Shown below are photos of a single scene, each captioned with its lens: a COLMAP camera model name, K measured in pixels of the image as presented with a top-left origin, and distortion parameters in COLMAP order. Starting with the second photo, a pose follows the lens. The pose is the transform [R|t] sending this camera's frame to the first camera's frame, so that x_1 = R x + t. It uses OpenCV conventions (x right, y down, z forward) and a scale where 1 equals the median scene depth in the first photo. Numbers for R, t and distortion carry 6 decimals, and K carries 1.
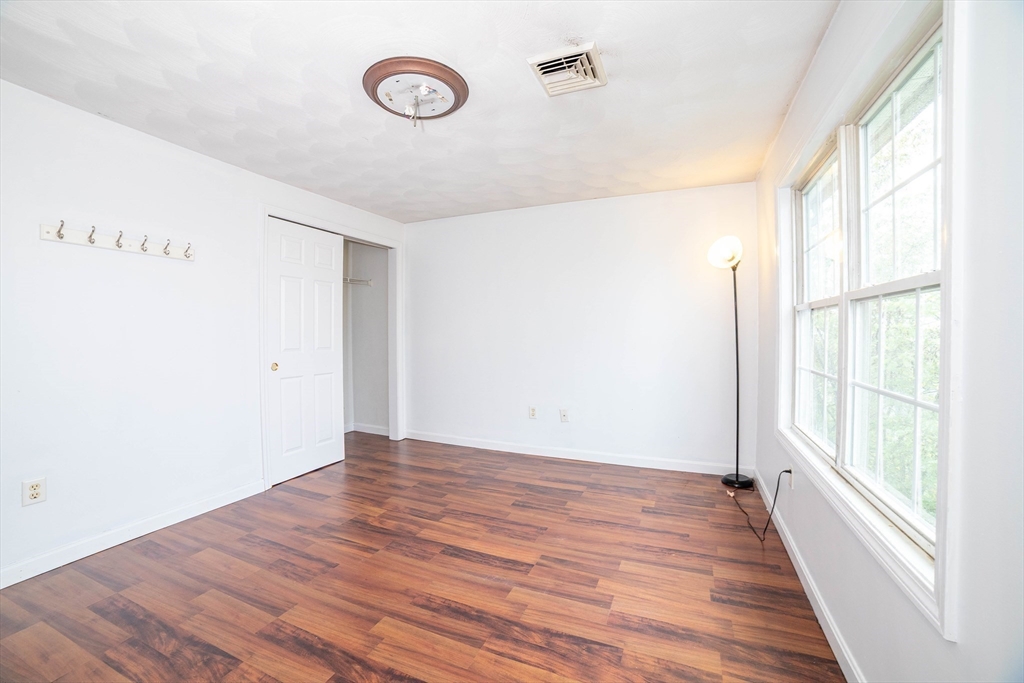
lens RADIAL K [[402.2, 0, 508.4], [0, 402.2, 335.8], [0, 0, 1]] dist [-0.054415, 0.003030]
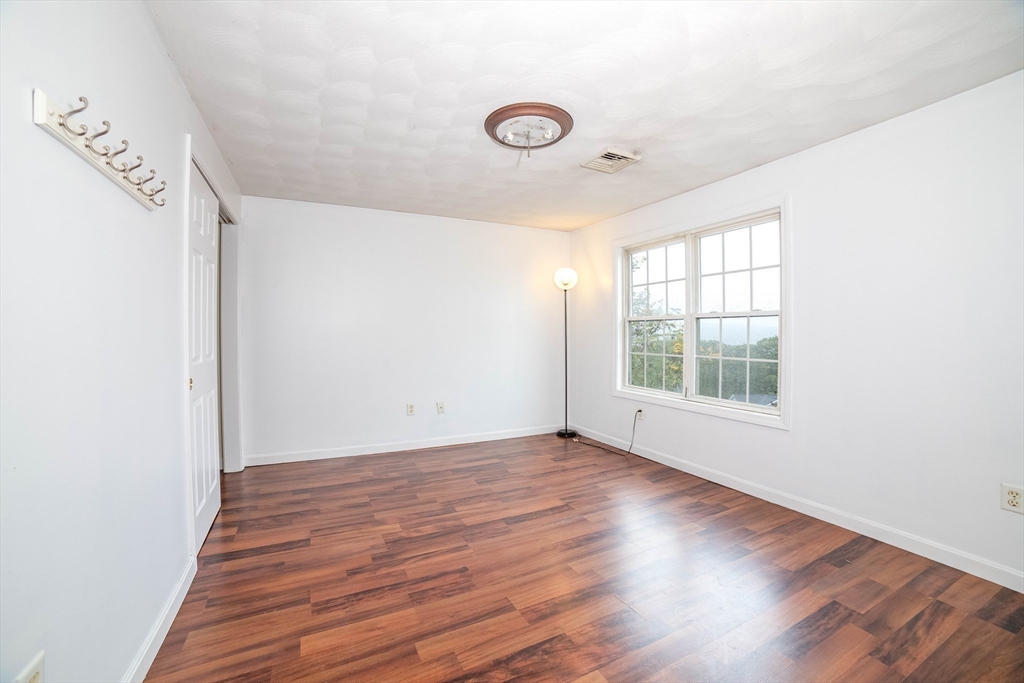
lens RADIAL K [[402.2, 0, 514.0], [0, 402.2, 343.2], [0, 0, 1]] dist [-0.054415, 0.003030]
pose [[0.623510, -0.001279, 0.781814, -0.872032], [-0.021781, 0.999582, 0.019006, -0.009918], [-0.781512, -0.028879, 0.623222, 0.214262]]
